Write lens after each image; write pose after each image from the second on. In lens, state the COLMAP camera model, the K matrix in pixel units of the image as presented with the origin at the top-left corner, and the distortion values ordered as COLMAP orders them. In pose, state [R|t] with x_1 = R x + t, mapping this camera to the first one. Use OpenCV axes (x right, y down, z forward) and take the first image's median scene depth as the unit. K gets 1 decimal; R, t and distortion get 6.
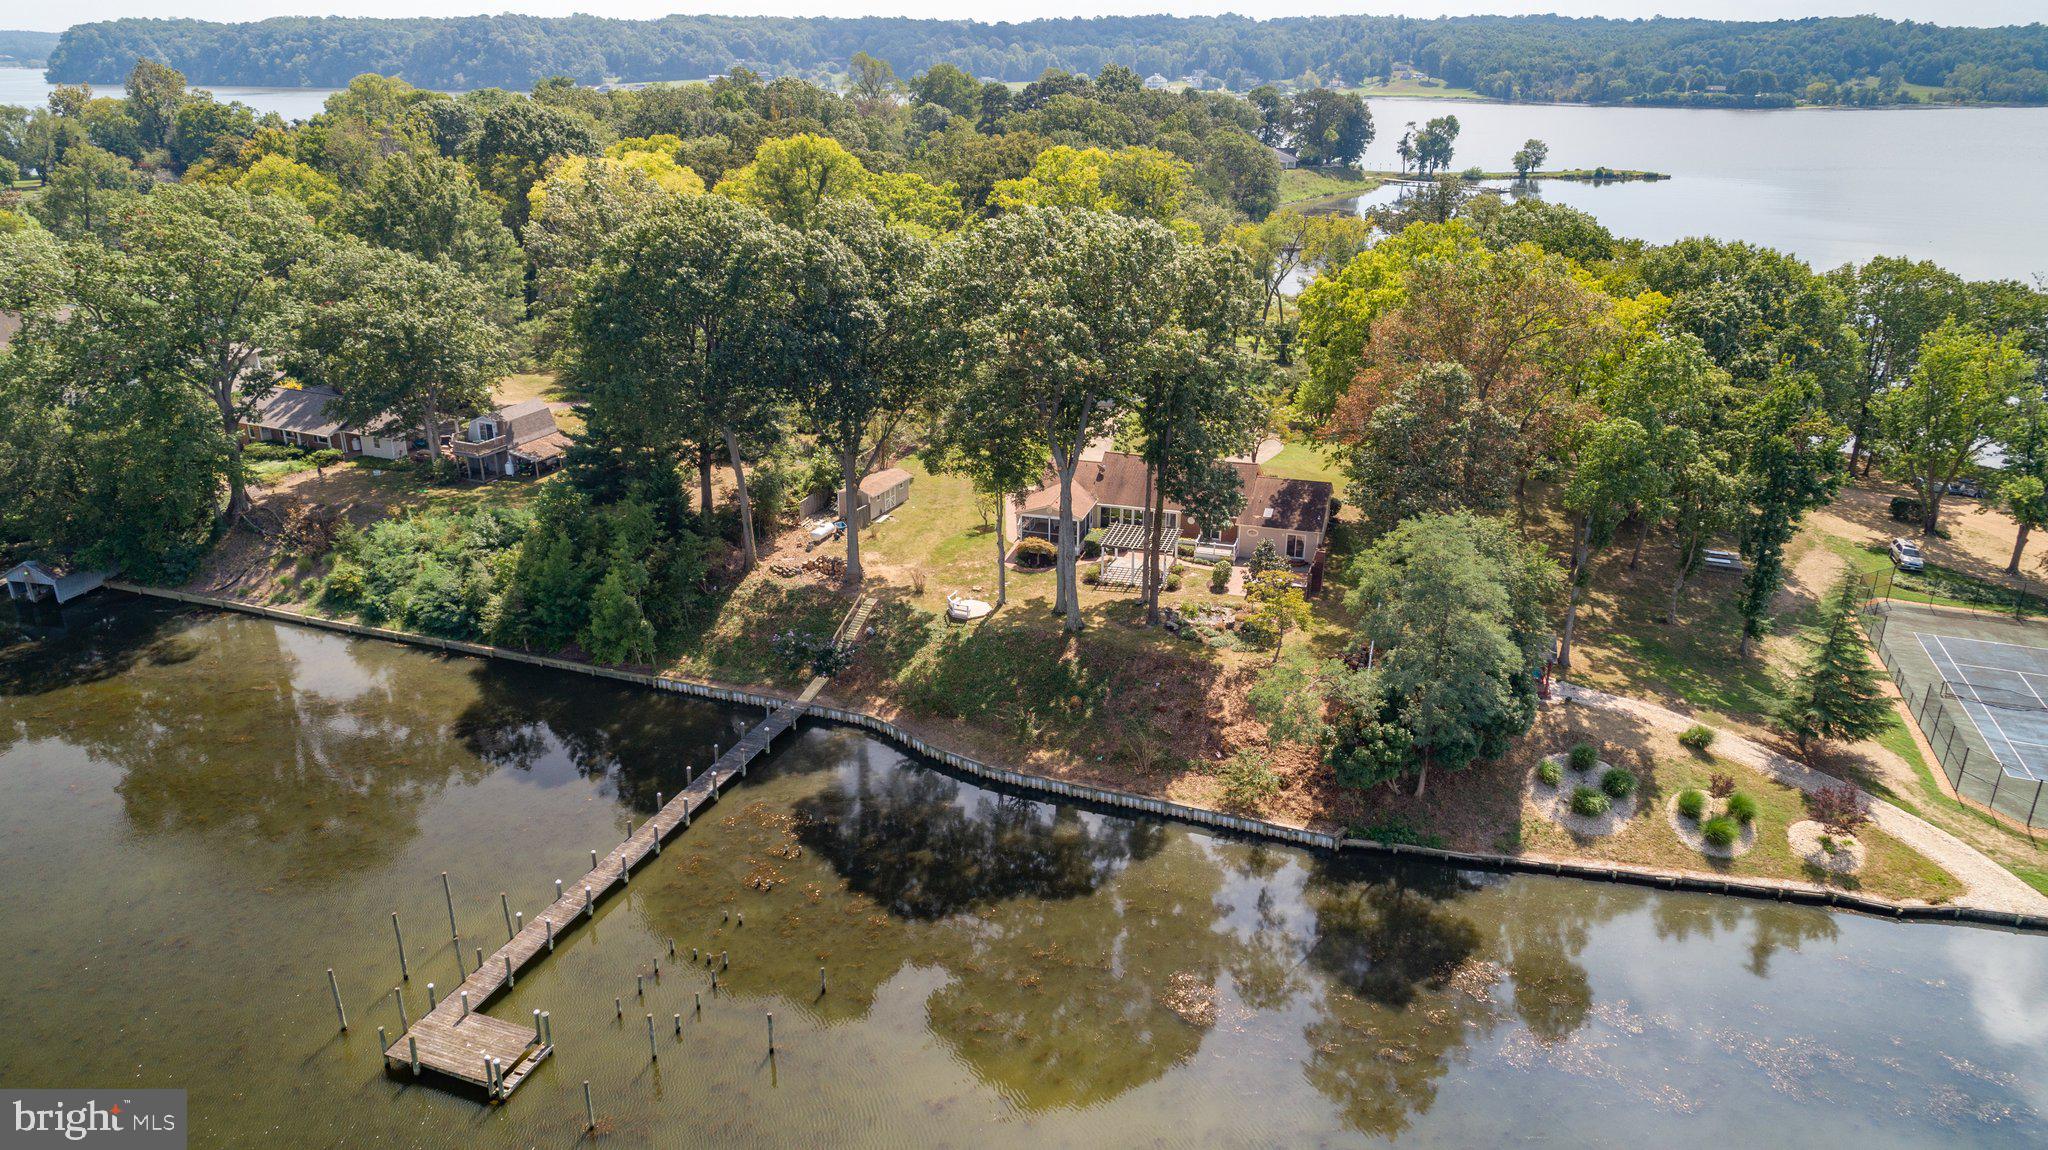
lens RADIAL K [[1382.1, 0, 1024.0], [0, 1382.1, 575.0], [0, 0, 1]] dist [-0.007751, 0.002753]
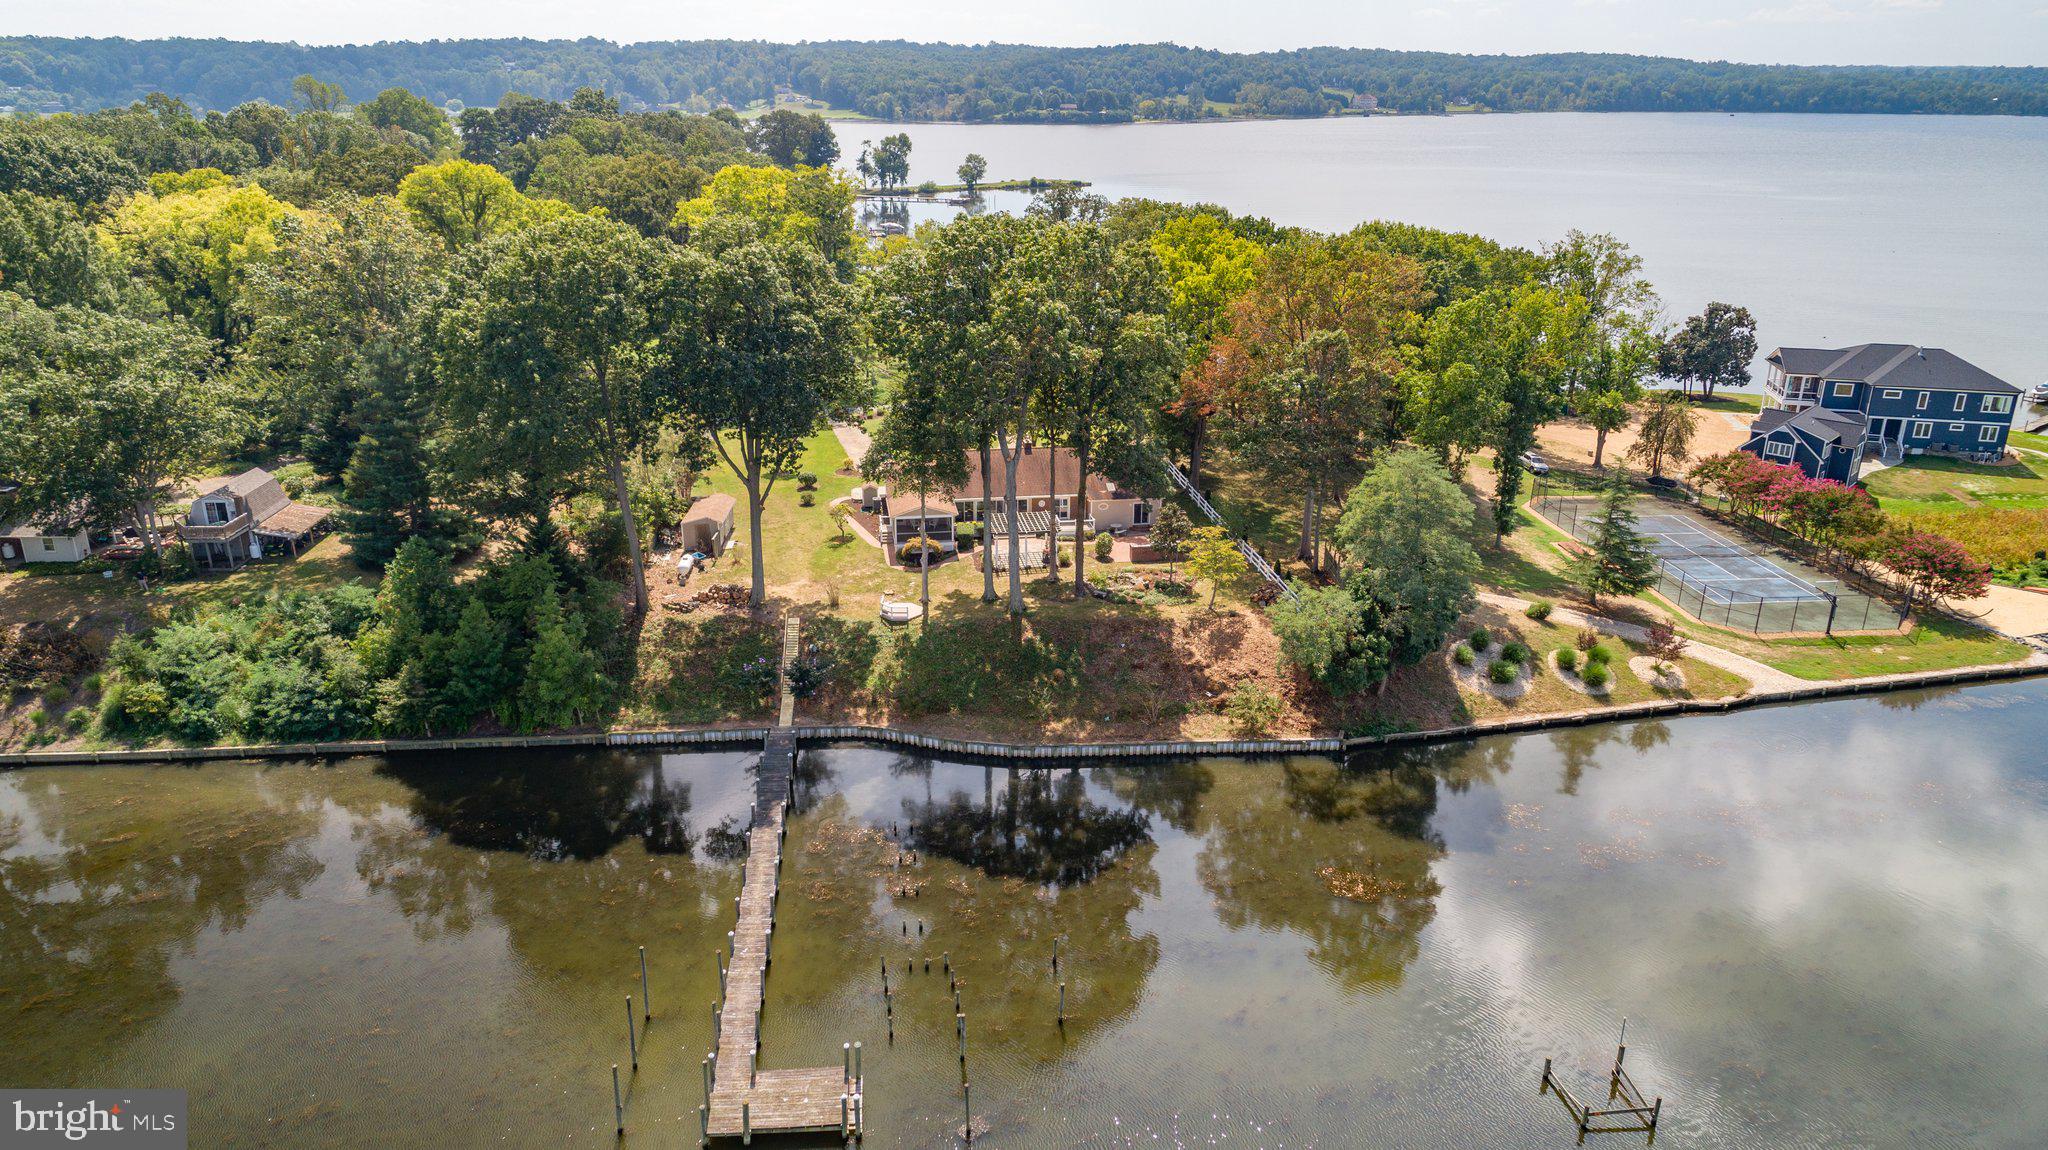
lens RADIAL K [[1382.1, 0, 1024.0], [0, 1382.1, 575.0], [0, 0, 1]] dist [-0.007751, 0.002753]
pose [[0.905889, -0.145233, 0.397834, -0.335649], [0.151355, 0.988347, 0.016162, -0.004187], [-0.395546, 0.045573, 0.917315, 0.025922]]
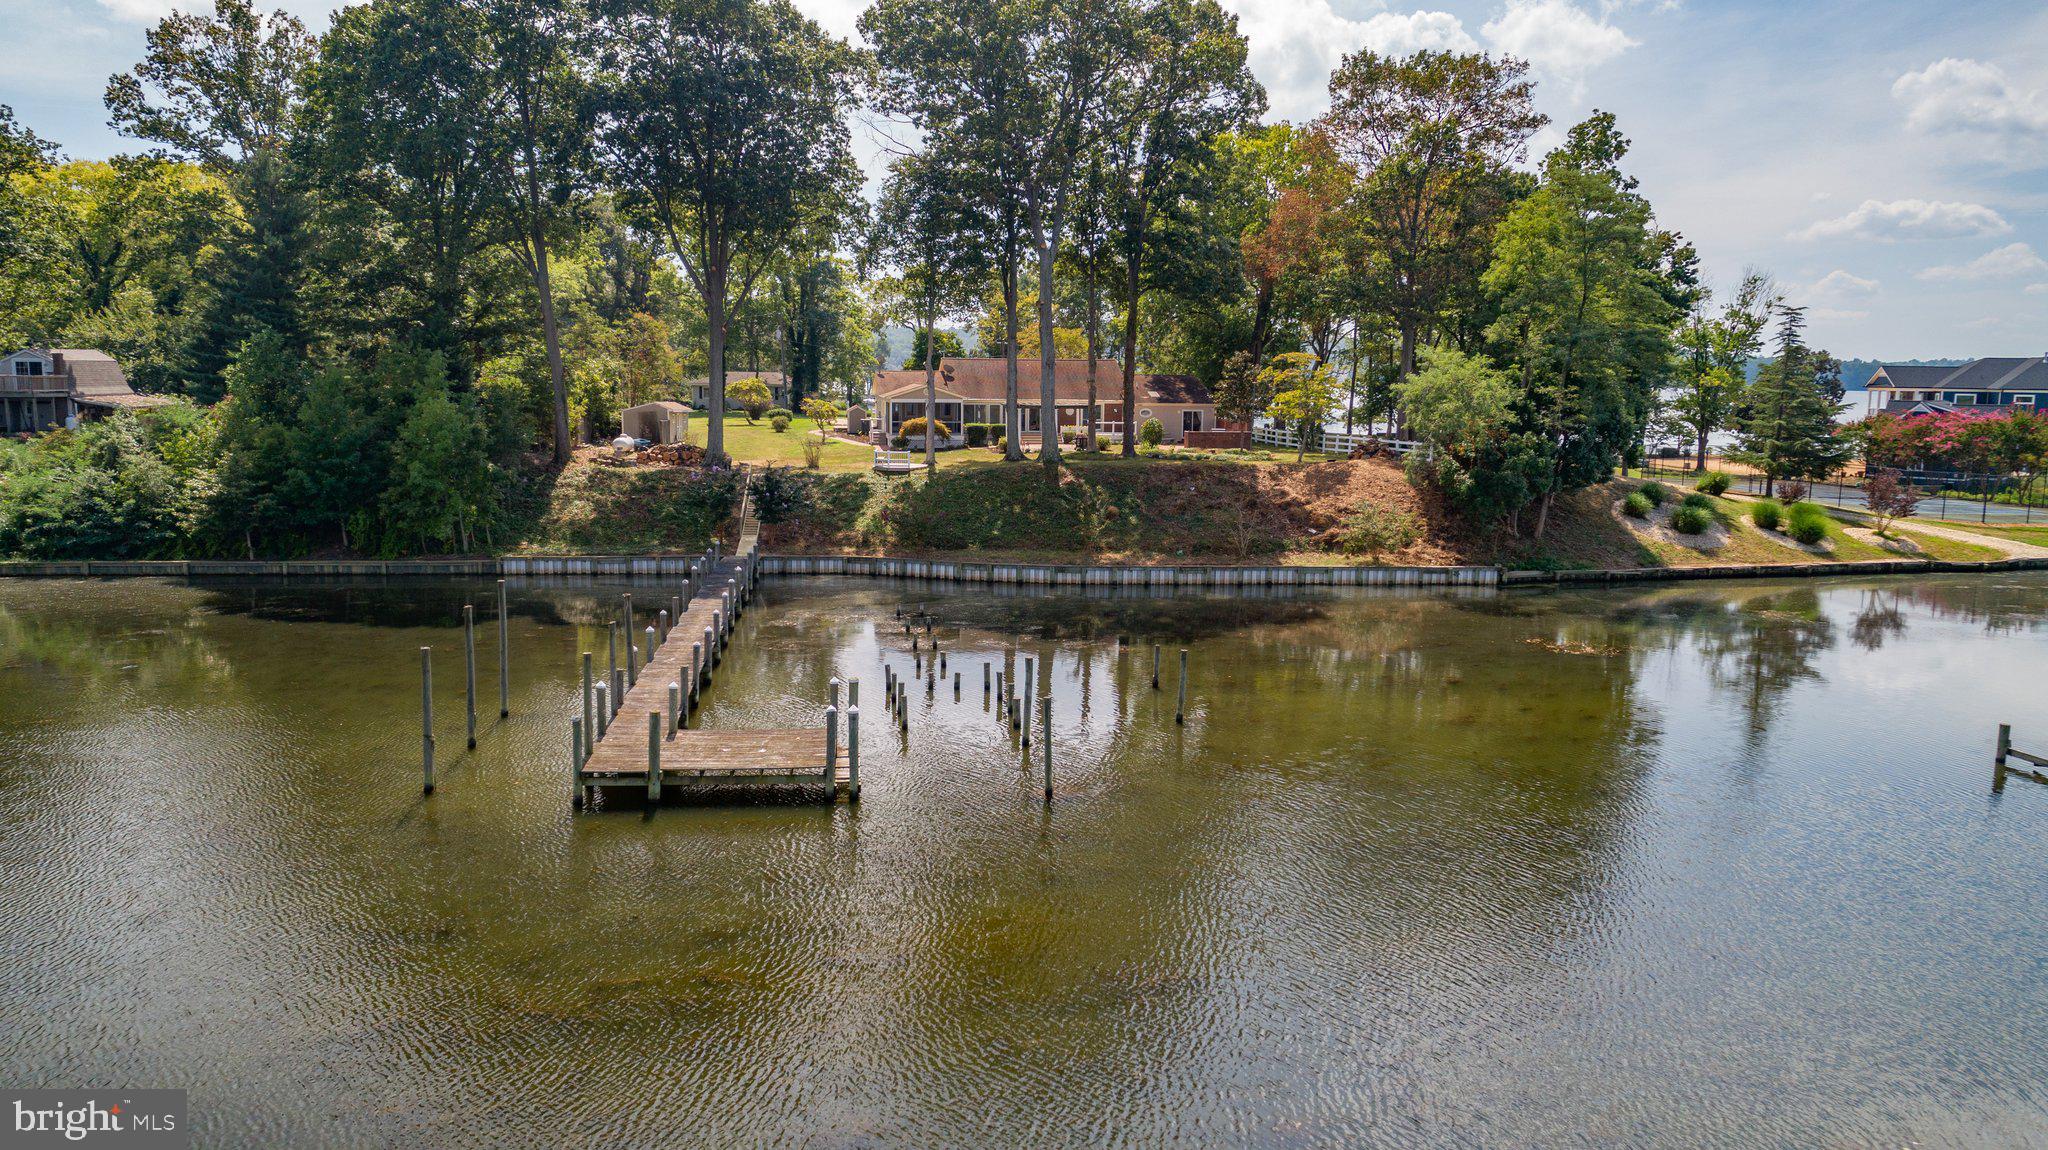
lens RADIAL K [[1417.1, 0, 1024.0], [0, 1417.1, 575.0], [0, 0, 1]] dist [-0.005844, 0.001773]
pose [[0.897350, -0.054660, 0.437922, -0.311450], [0.151387, 0.970217, -0.189108, 0.231578], [-0.414543, 0.235992, 0.878898, 0.258234]]
